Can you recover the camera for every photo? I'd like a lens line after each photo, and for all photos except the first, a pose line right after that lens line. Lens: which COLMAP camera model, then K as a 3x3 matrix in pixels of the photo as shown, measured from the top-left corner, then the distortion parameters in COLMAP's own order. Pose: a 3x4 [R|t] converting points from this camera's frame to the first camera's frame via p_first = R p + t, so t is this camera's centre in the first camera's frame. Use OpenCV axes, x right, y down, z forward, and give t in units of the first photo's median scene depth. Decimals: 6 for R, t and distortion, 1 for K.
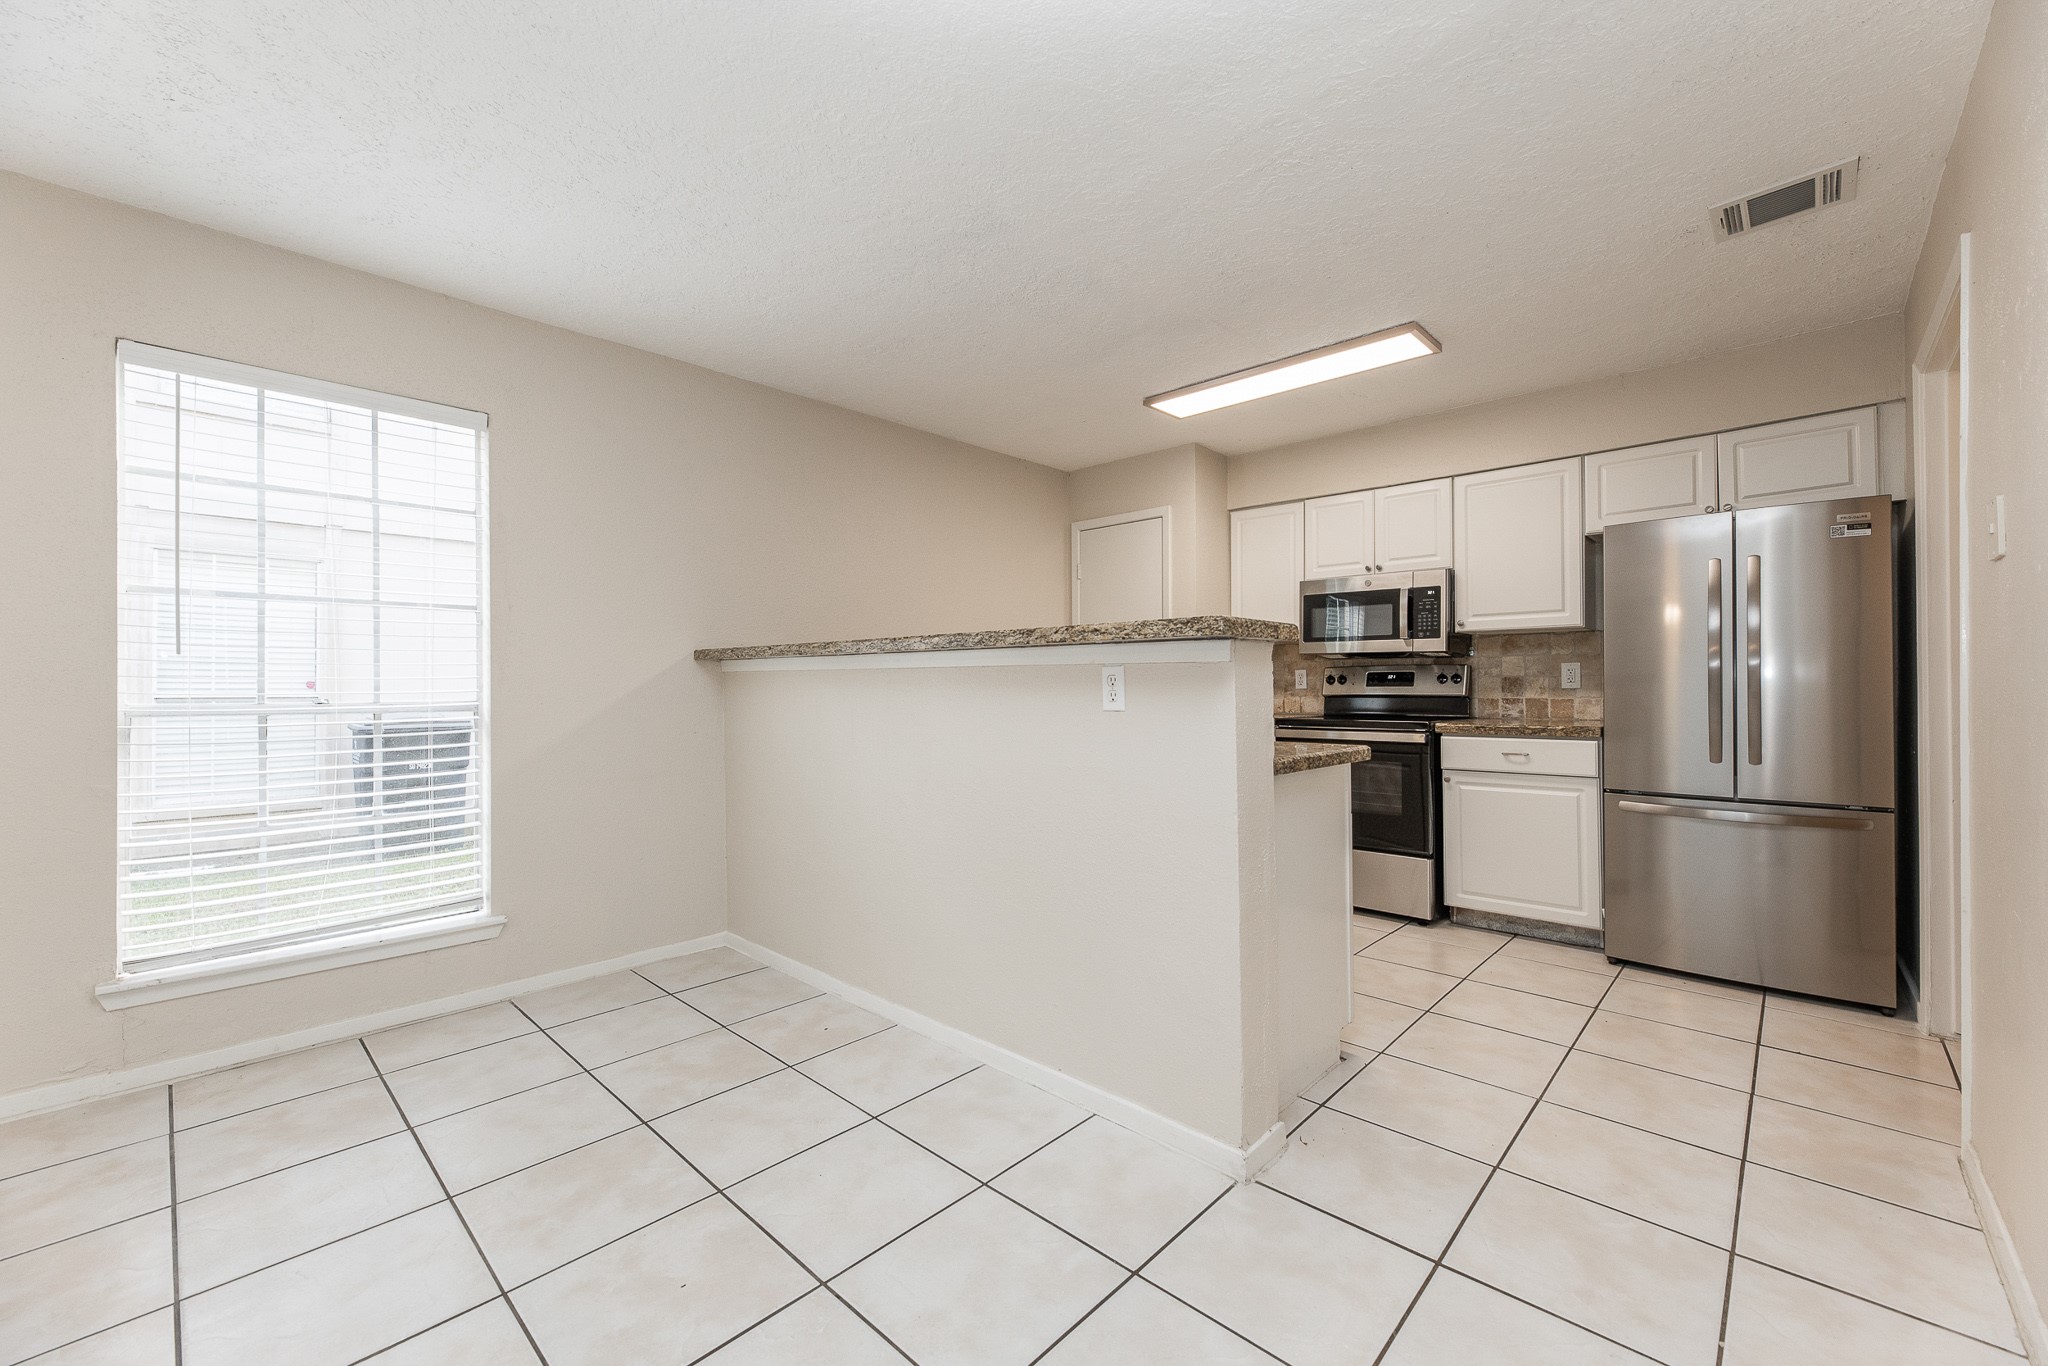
lens RADIAL K [[819.6, 0, 1034.0], [0, 819.6, 682.5], [0, 0, 1]] dist [-0.003581, 0.001204]
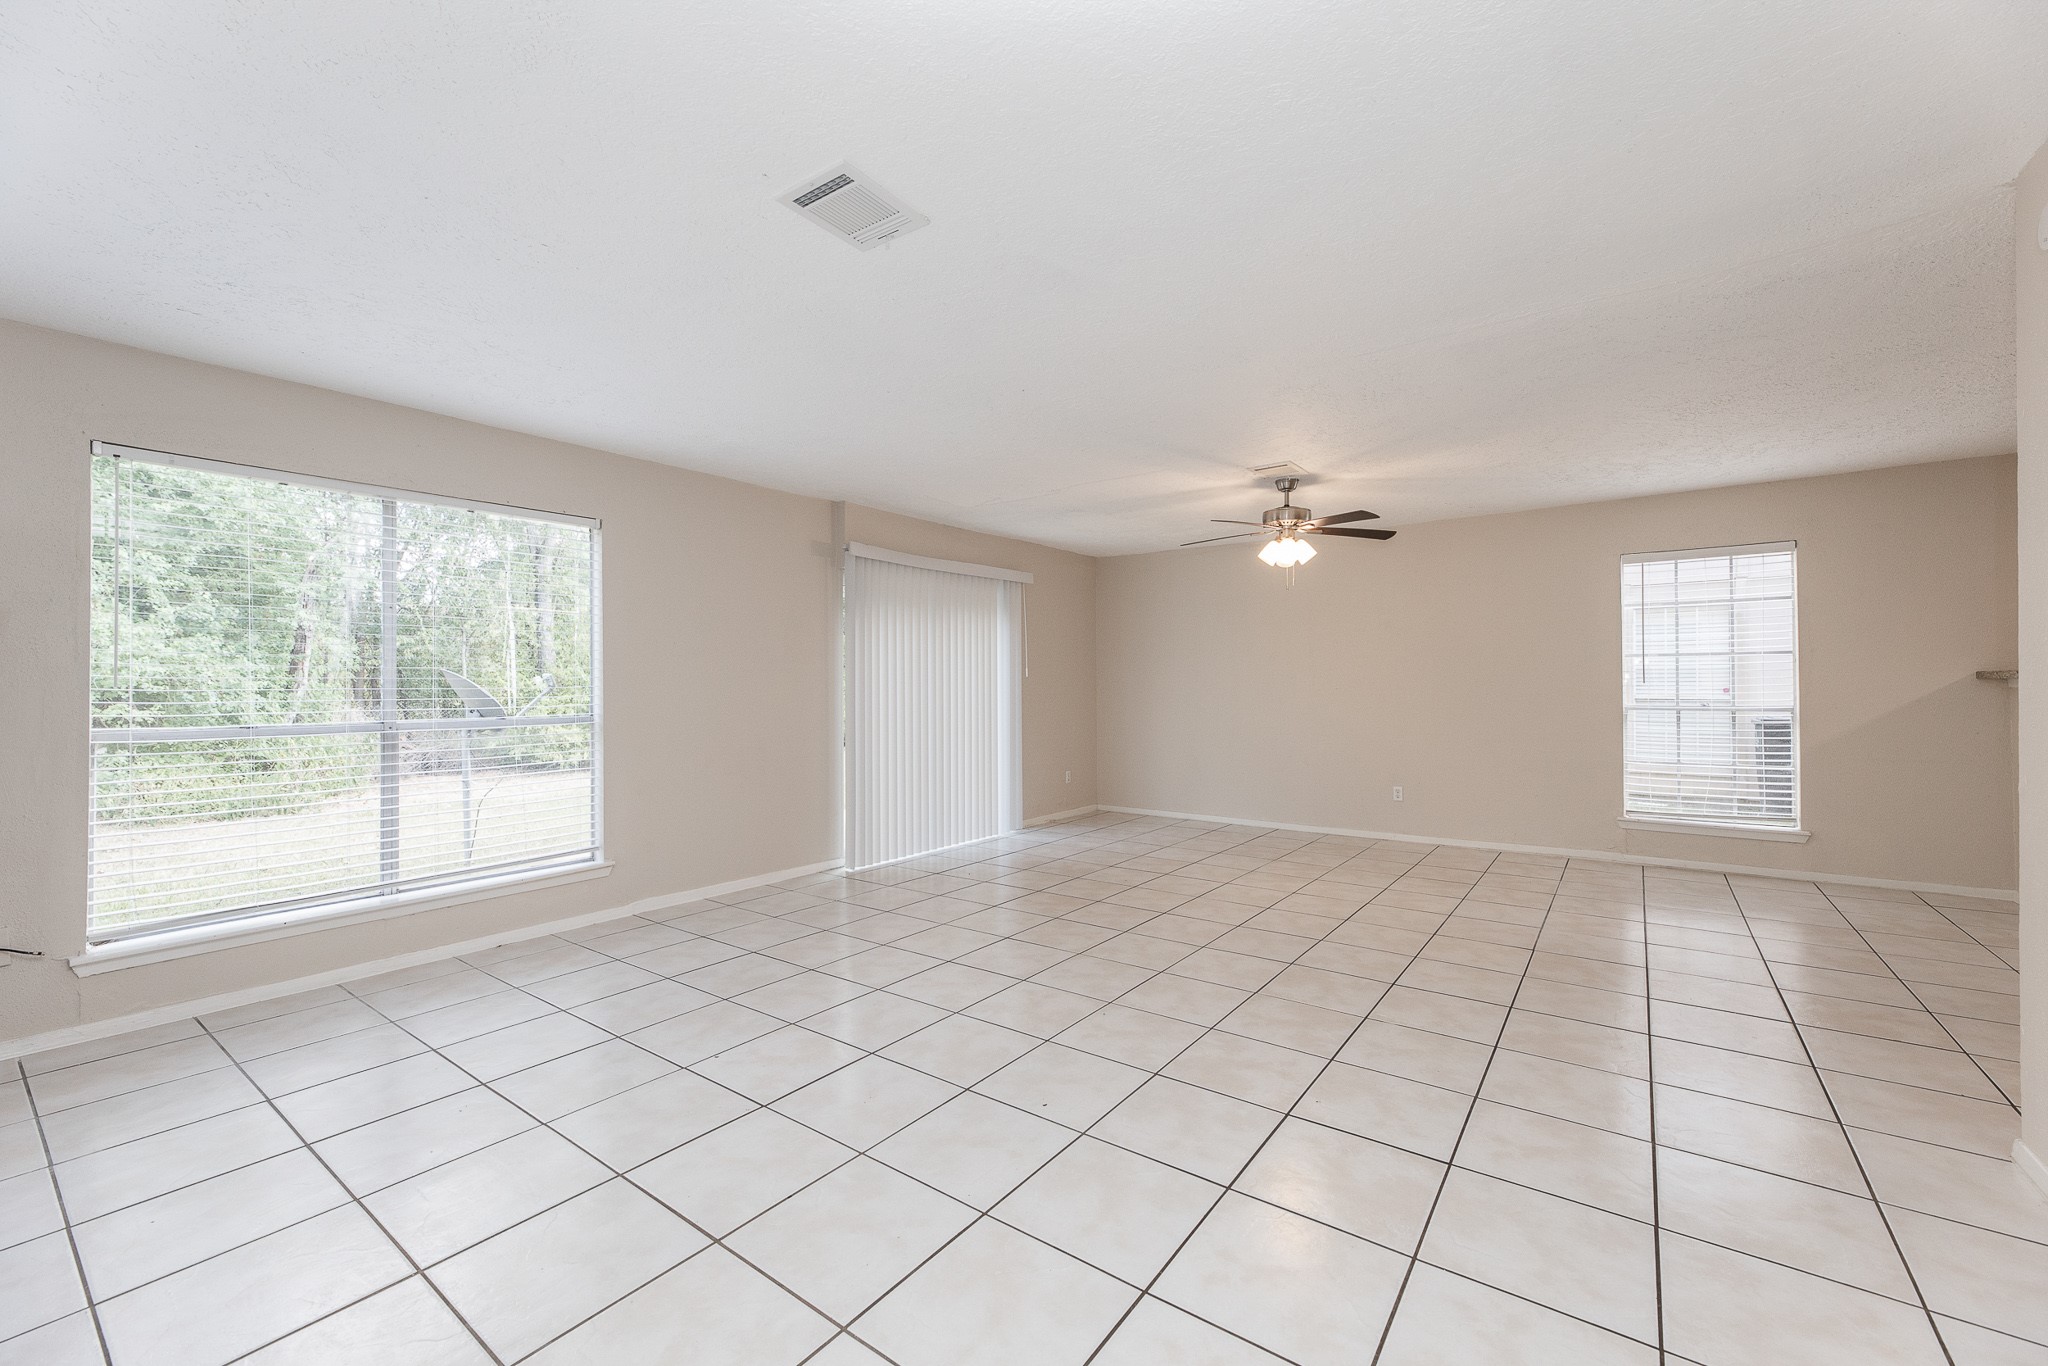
lens RADIAL K [[819.6, 0, 1034.2], [0, 819.6, 684.1], [0, 0, 1]] dist [-0.003581, 0.001204]
pose [[0.119662, -0.004039, -0.992806, 0.700478], [0.005379, 0.999980, -0.003420, -0.021913], [0.992800, -0.004931, 0.119682, -0.663385]]
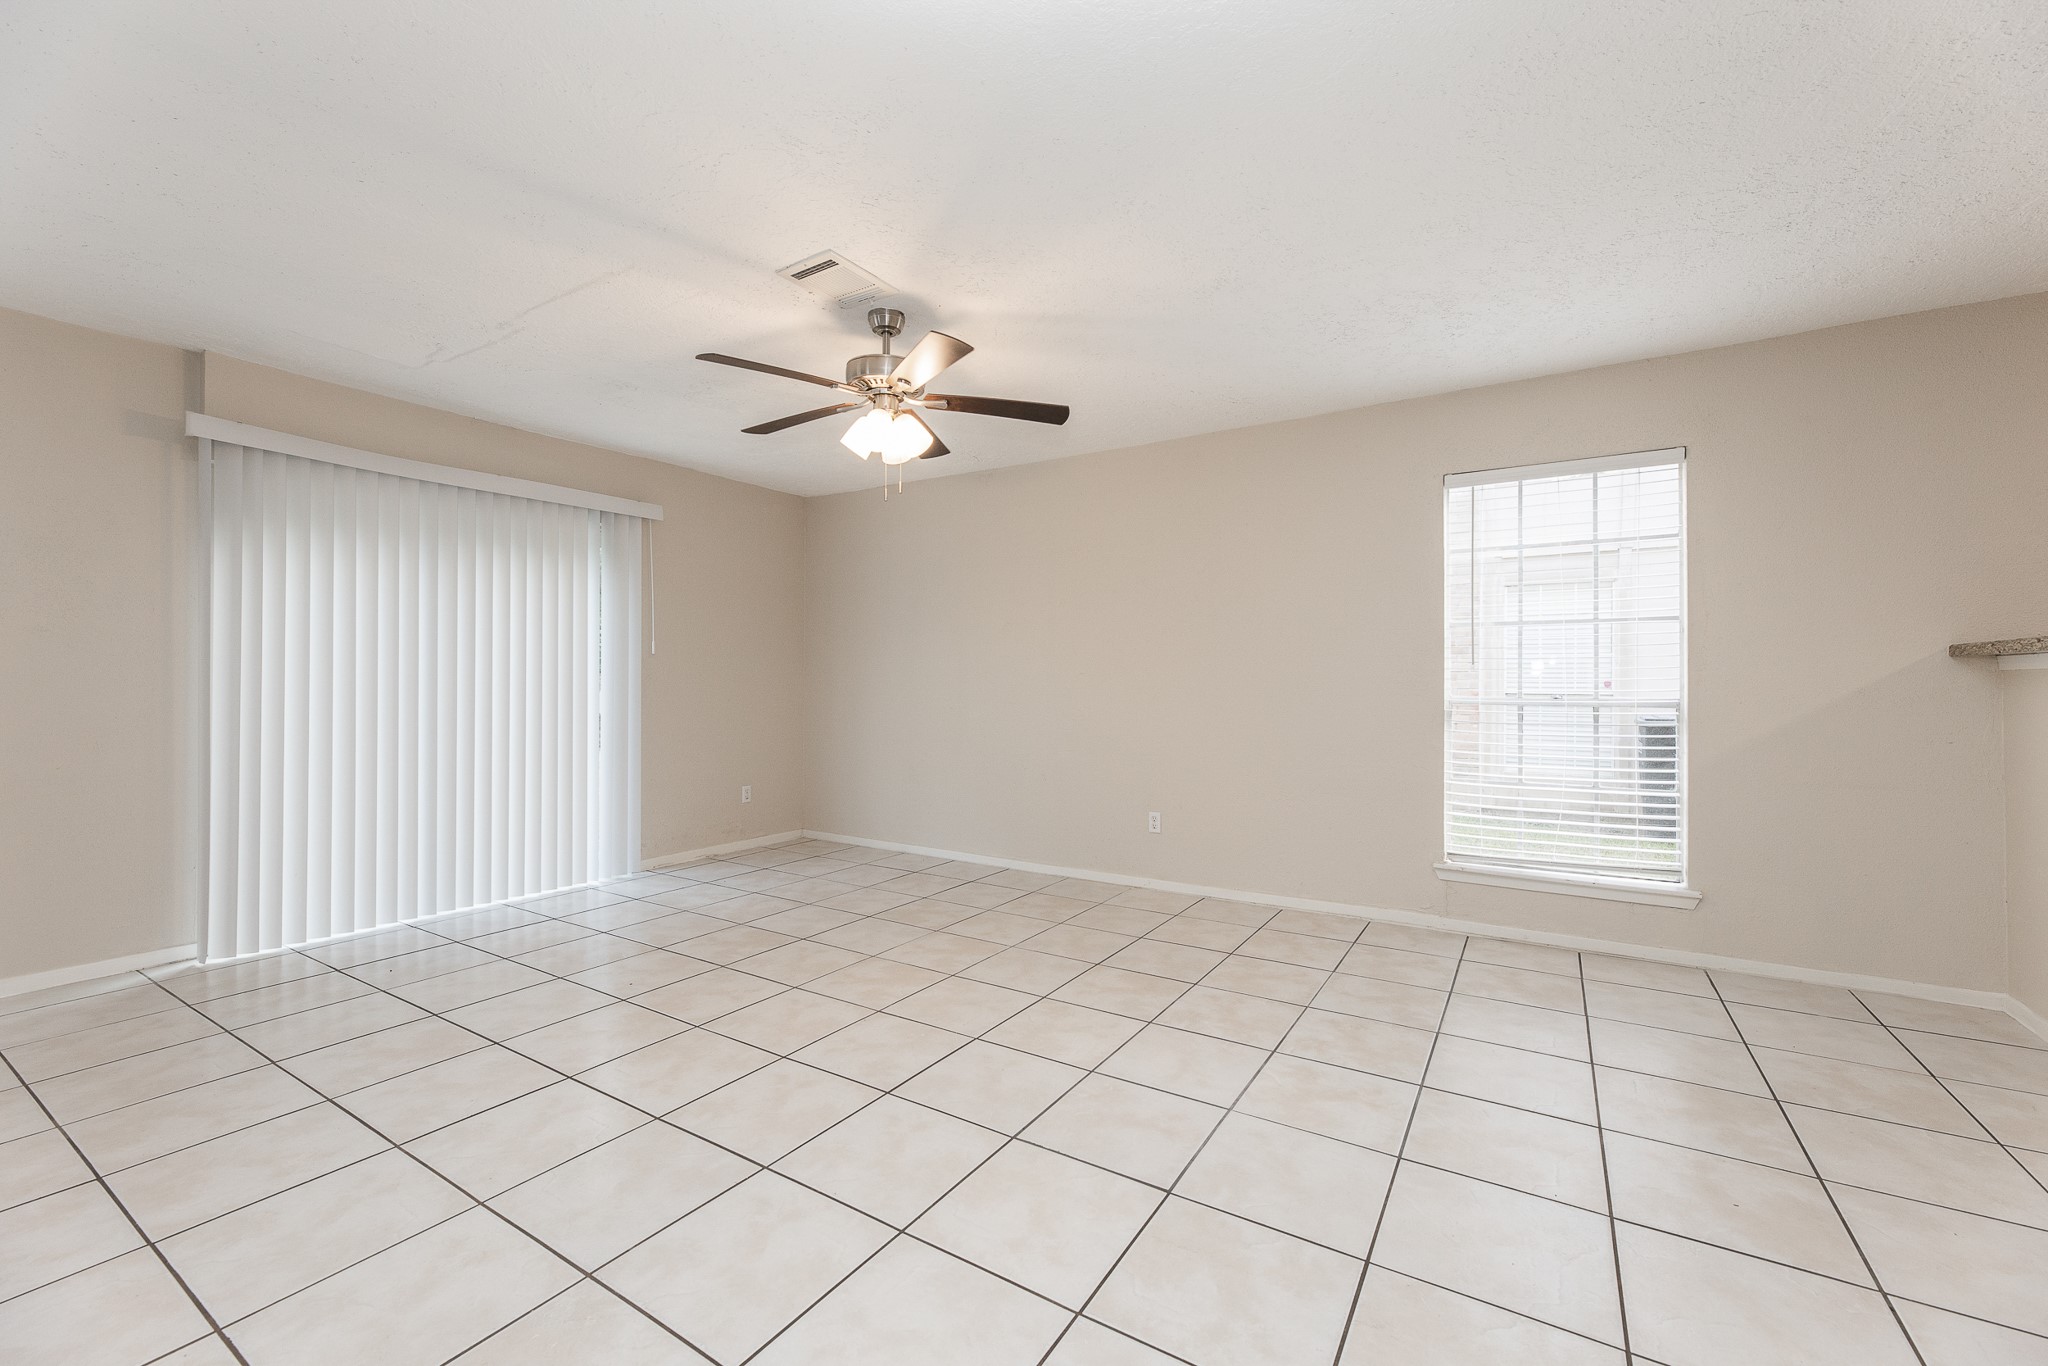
lens RADIAL K [[819.6, 0, 1034.4], [0, 819.6, 683.6], [0, 0, 1]] dist [-0.003581, 0.001204]
pose [[0.193294, 0.004456, -0.981131, 0.220878], [-0.001349, 0.999990, 0.004275, -0.002539], [0.981140, 0.000497, 0.193298, -0.086939]]
